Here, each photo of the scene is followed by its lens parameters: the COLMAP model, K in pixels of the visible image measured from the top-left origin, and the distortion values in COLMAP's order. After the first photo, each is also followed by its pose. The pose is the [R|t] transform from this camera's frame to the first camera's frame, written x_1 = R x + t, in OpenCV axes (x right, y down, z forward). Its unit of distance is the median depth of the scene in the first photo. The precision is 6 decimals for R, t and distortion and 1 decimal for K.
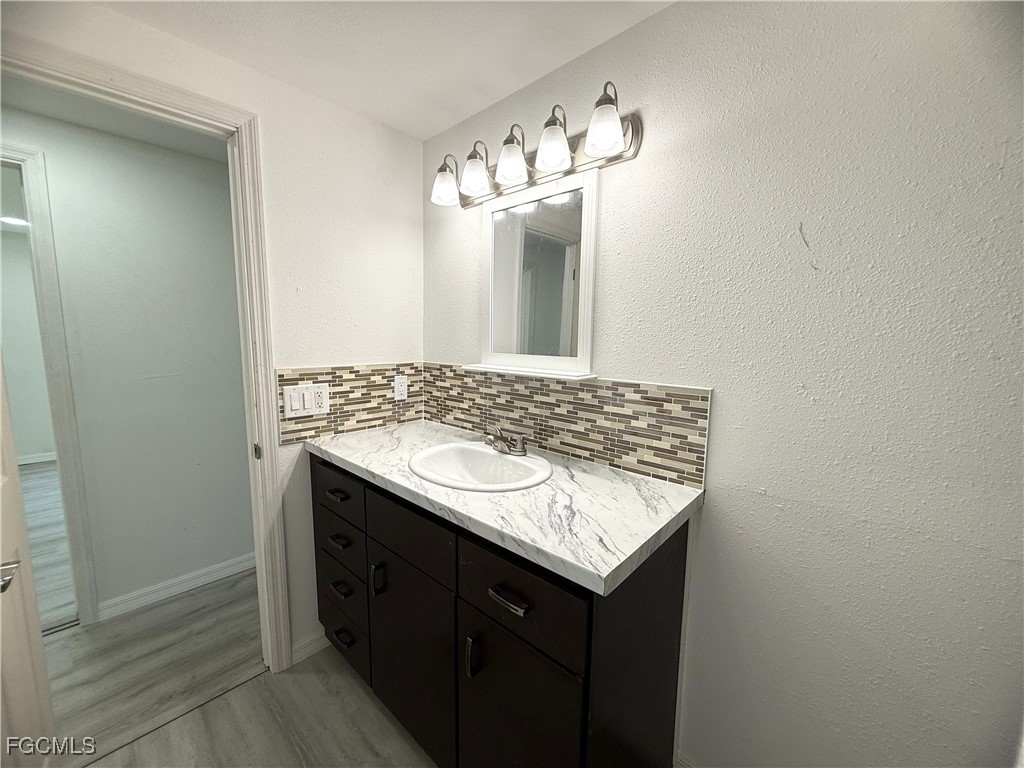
lens RADIAL K [[407.5, 0, 515.7], [0, 407.5, 386.8], [0, 0, 1]] dist [-0.001048, 0.000281]
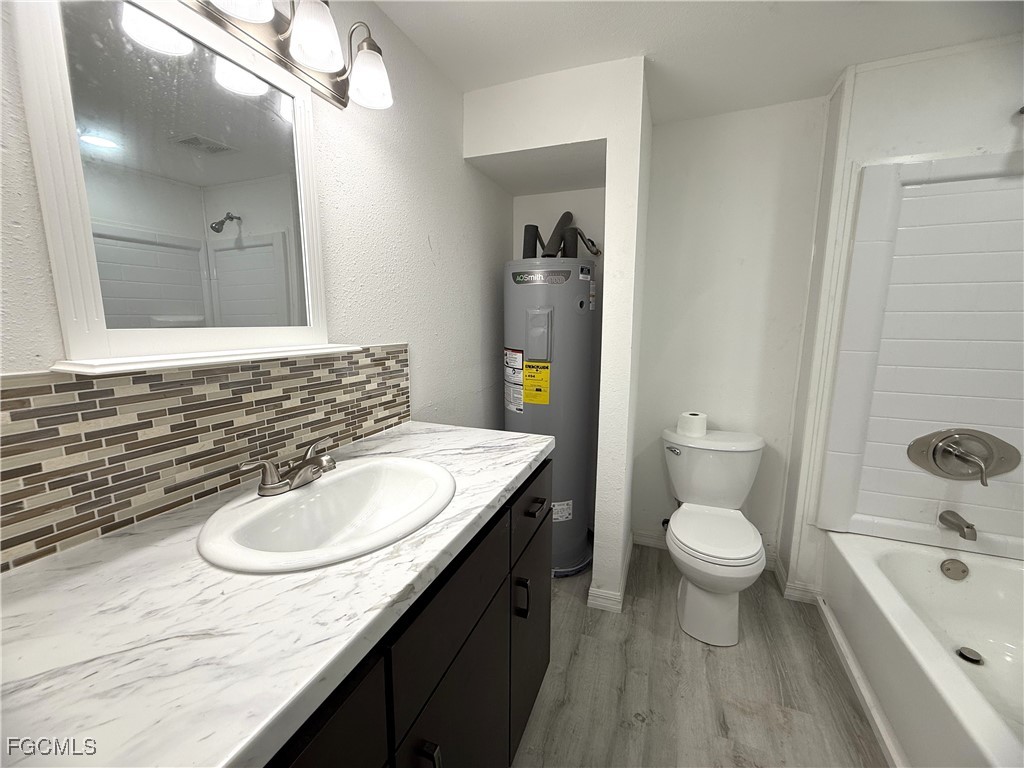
lens RADIAL K [[407.5, 0, 517.1], [0, 407.5, 383.4], [0, 0, 1]] dist [-0.001048, 0.000281]
pose [[-0.368964, -0.158179, 0.915885, -0.736830], [0.105008, 0.972008, 0.210174, -0.089804], [-0.923493, 0.173722, -0.342026, 0.946267]]
